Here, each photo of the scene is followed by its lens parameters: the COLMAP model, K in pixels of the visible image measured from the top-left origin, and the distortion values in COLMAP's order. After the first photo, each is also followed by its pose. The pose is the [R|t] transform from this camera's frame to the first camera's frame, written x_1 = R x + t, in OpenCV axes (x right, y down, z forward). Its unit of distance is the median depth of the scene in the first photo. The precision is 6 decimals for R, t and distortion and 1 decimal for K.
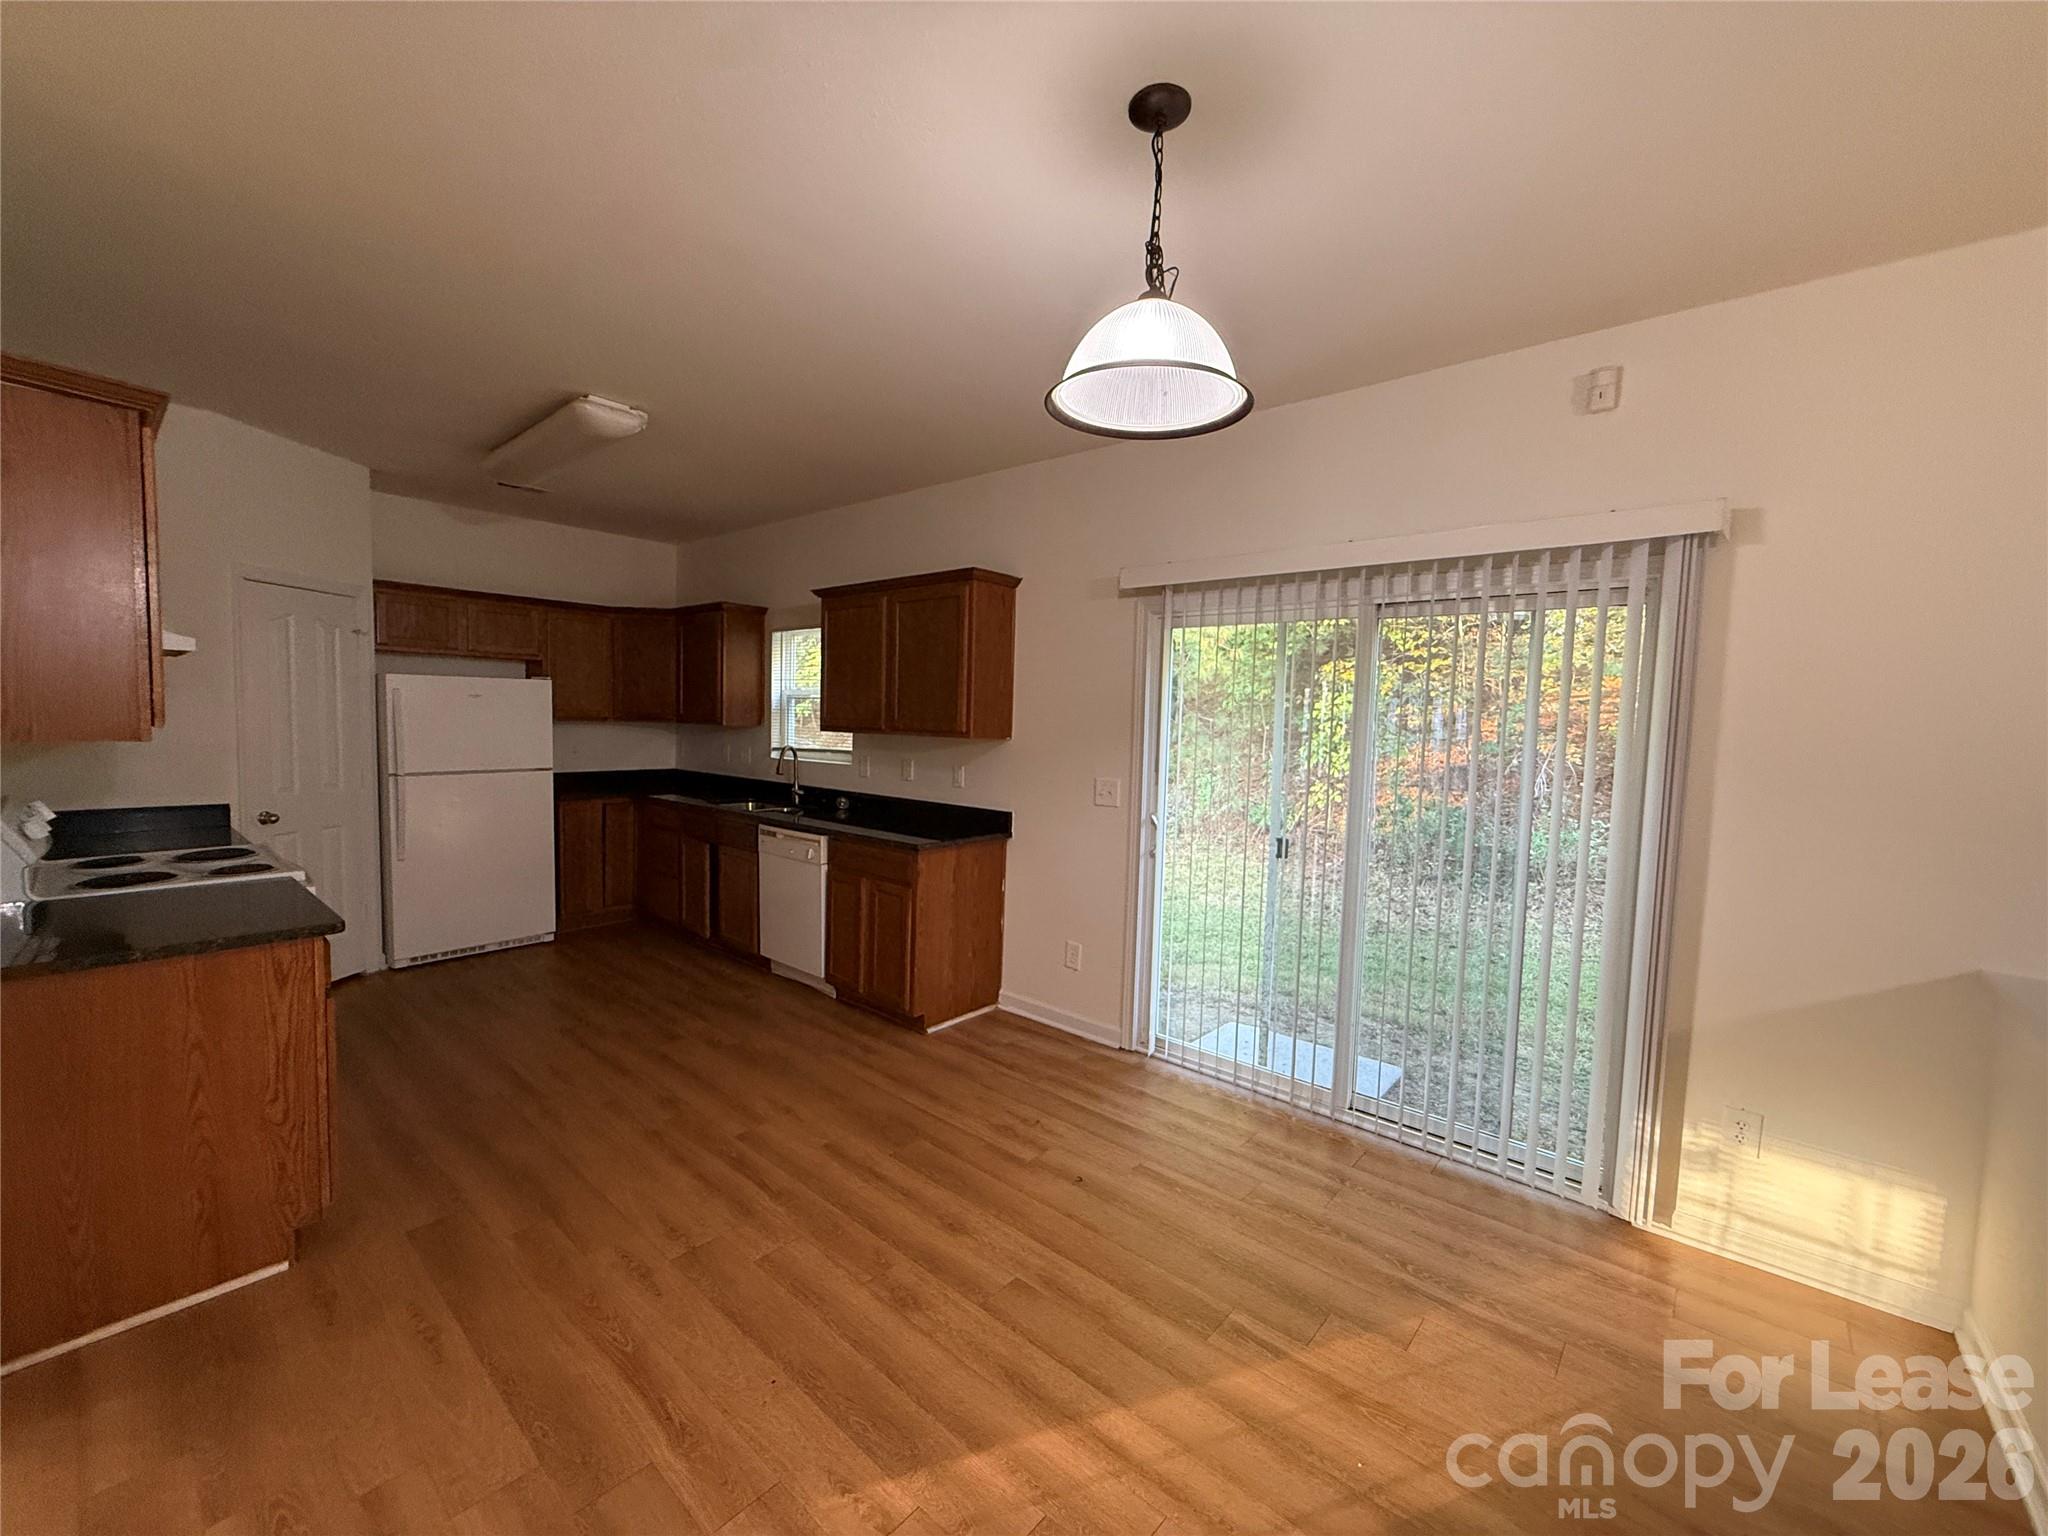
lens RADIAL K [[819.1, 0, 1028.8], [0, 819.1, 769.5], [0, 0, 1]] dist [-0.001027, 0.000084]
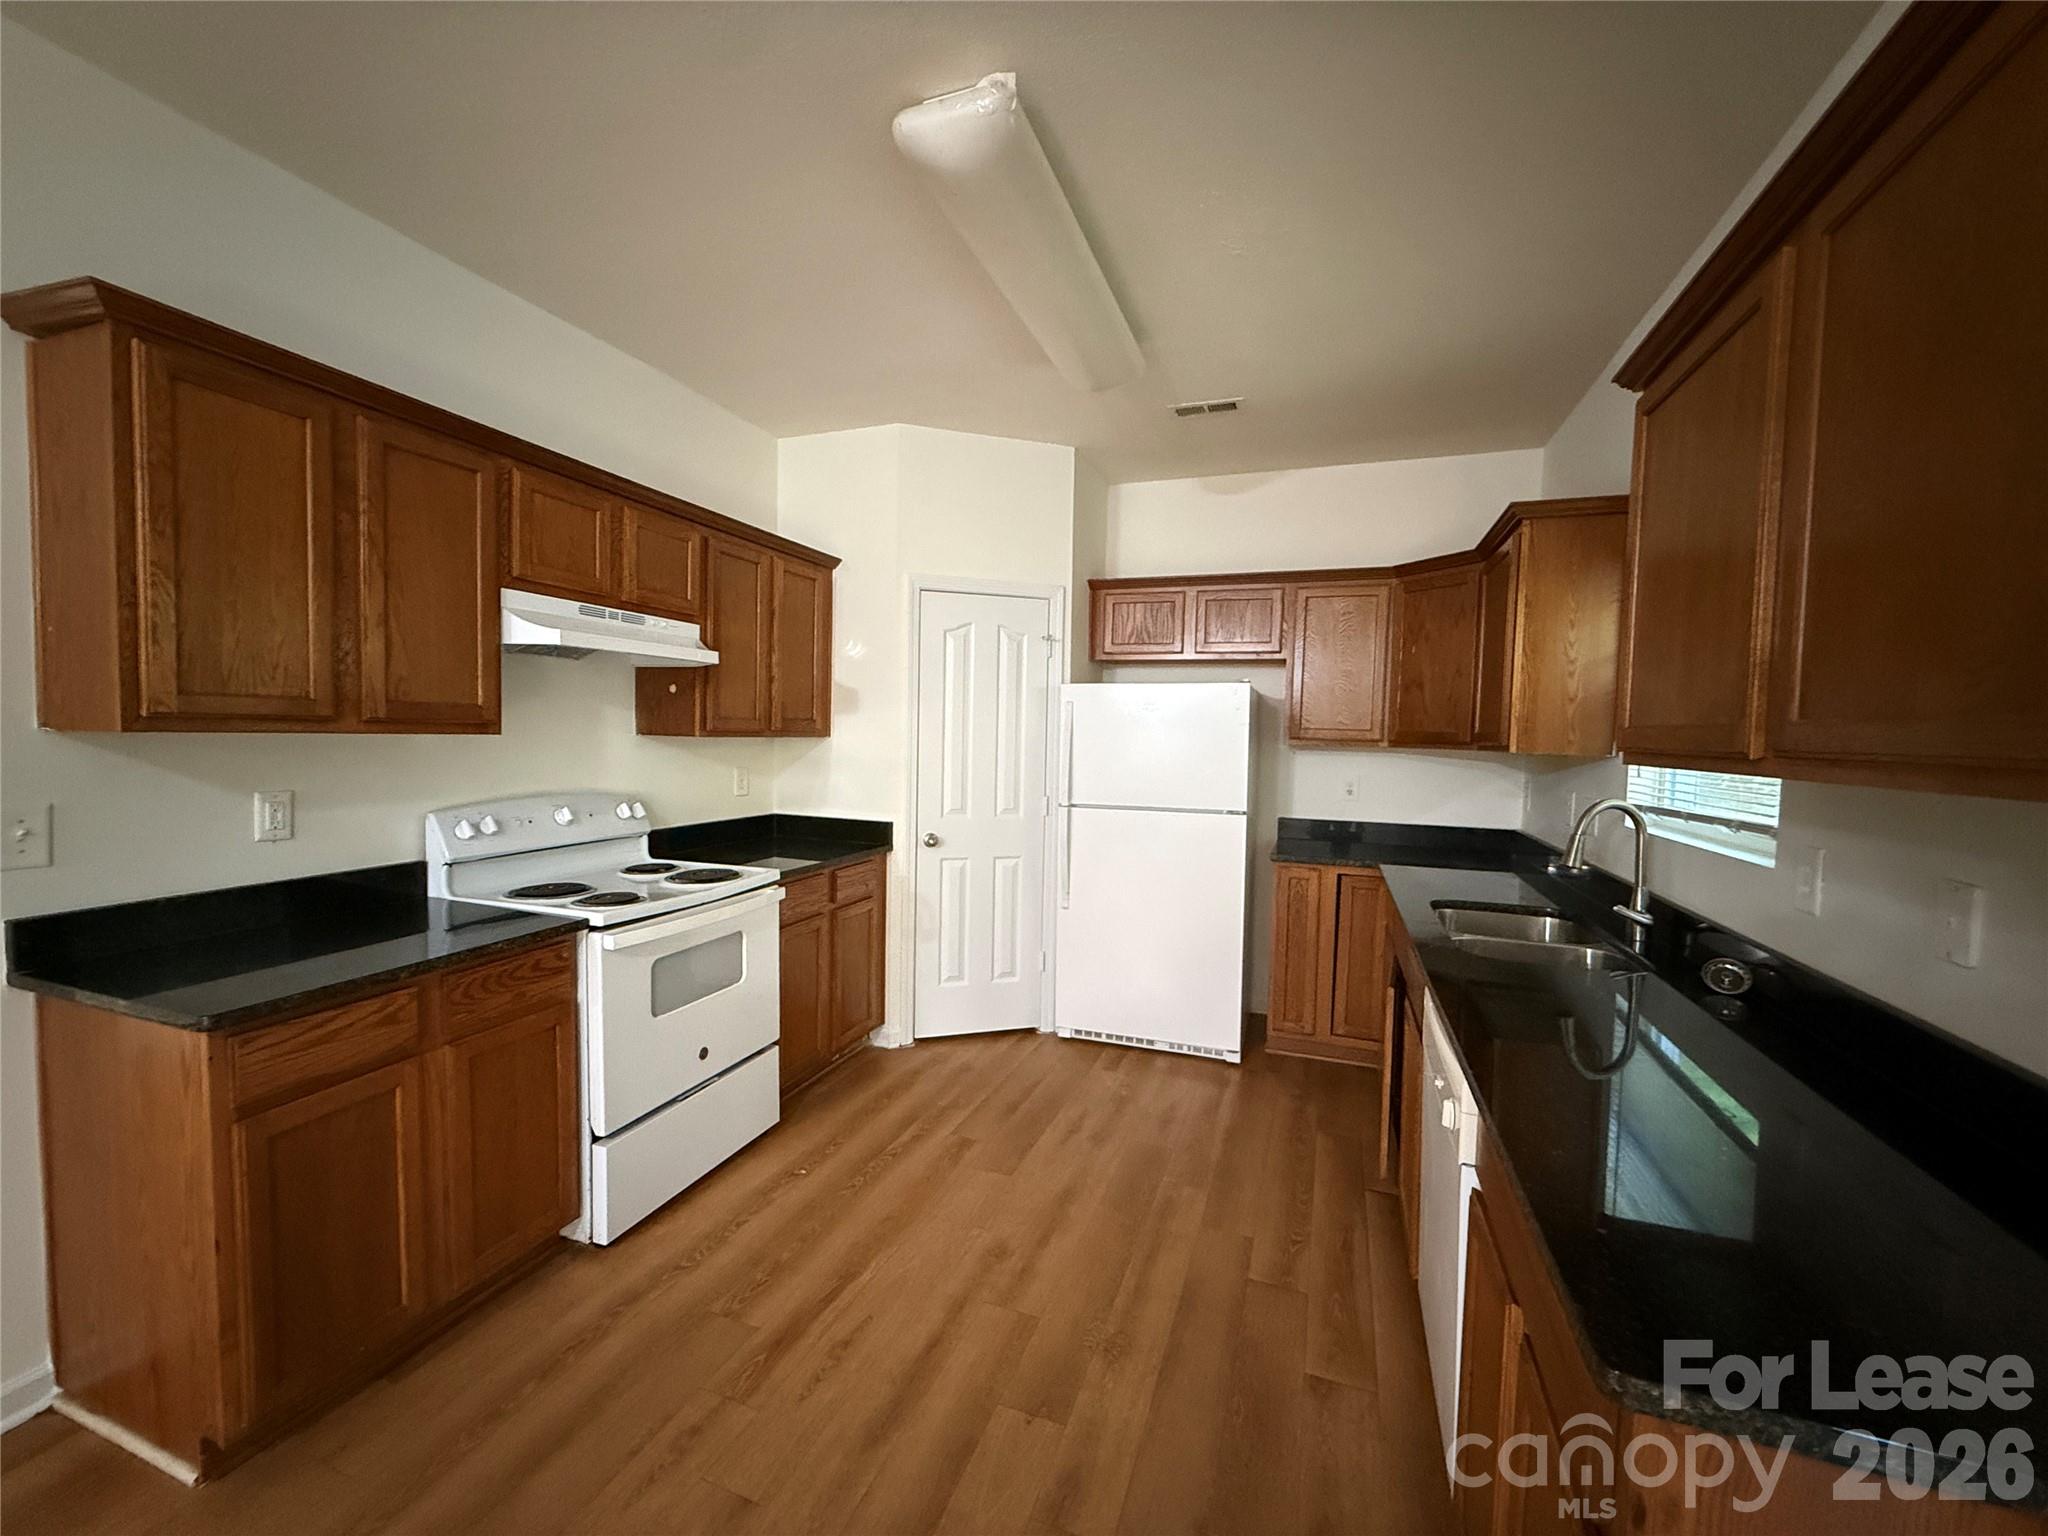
lens RADIAL K [[819.1, 0, 1013.1], [0, 819.1, 766.5], [0, 0, 1]] dist [-0.001027, 0.000084]
pose [[0.336570, 0.023158, -0.941374, -0.008027], [-0.073099, 0.997323, -0.001601, -0.025372], [0.938817, 0.069352, 0.337362, 0.619951]]
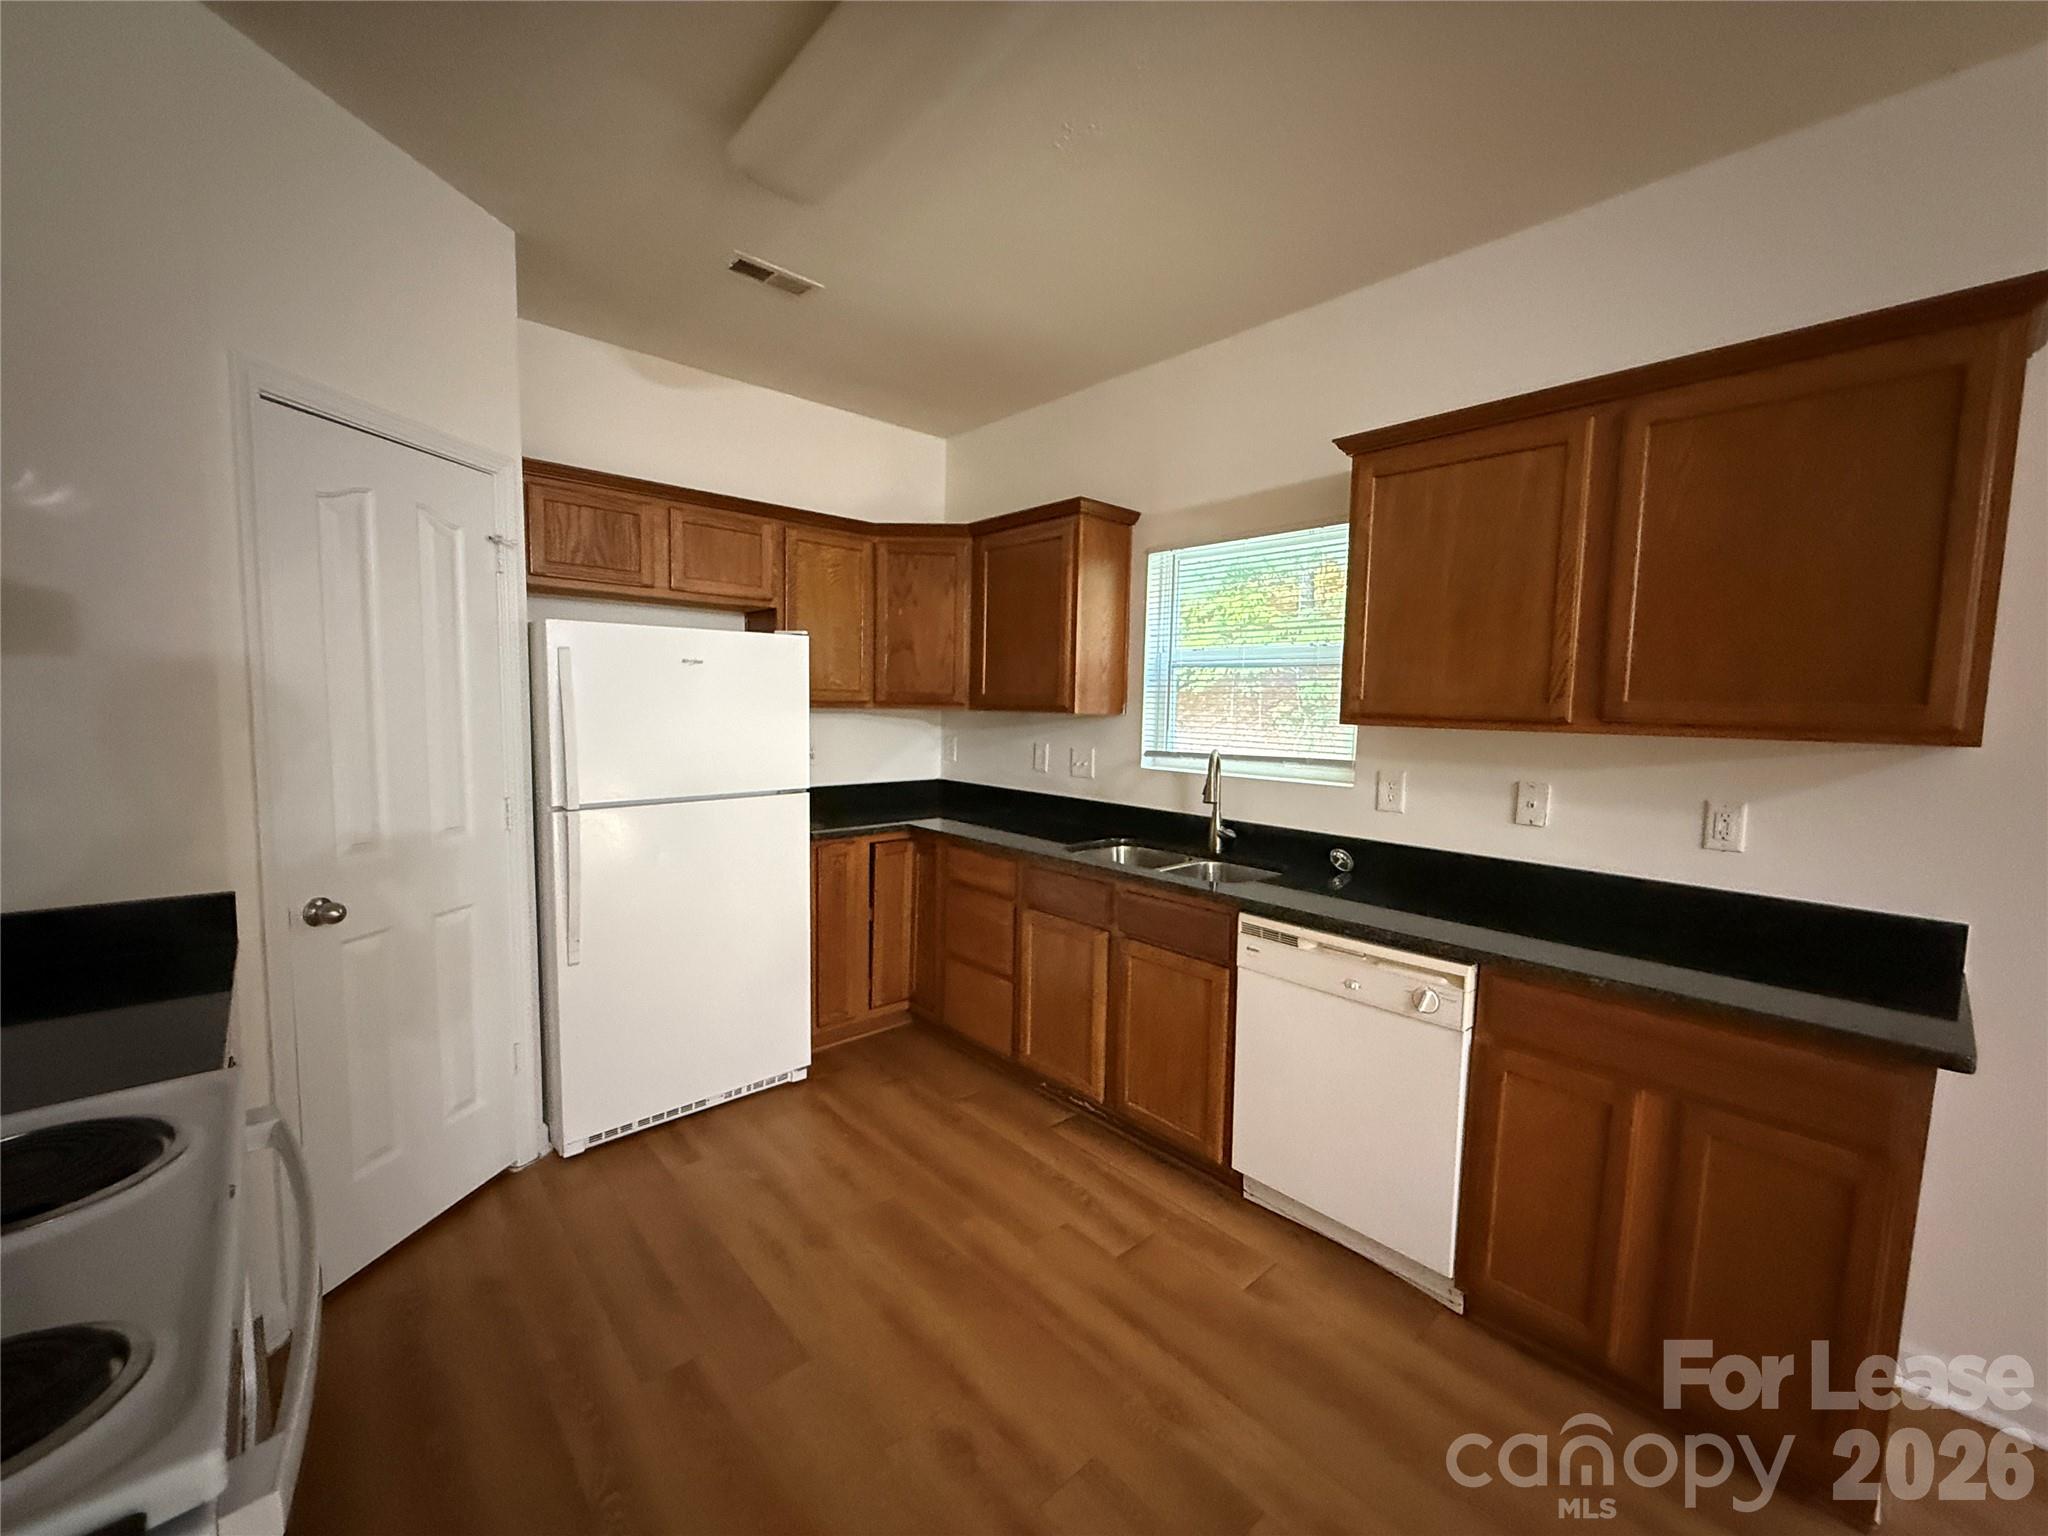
lens RADIAL K [[819.1, 0, 1024.4], [0, 819.1, 767.5], [0, 0, 1]] dist [-0.001027, 0.000084]
pose [[0.992272, 0.004342, -0.124006, -0.378301], [-0.002527, 0.999887, 0.014793, -0.027029], [0.124056, -0.014366, 0.992171, 0.469293]]
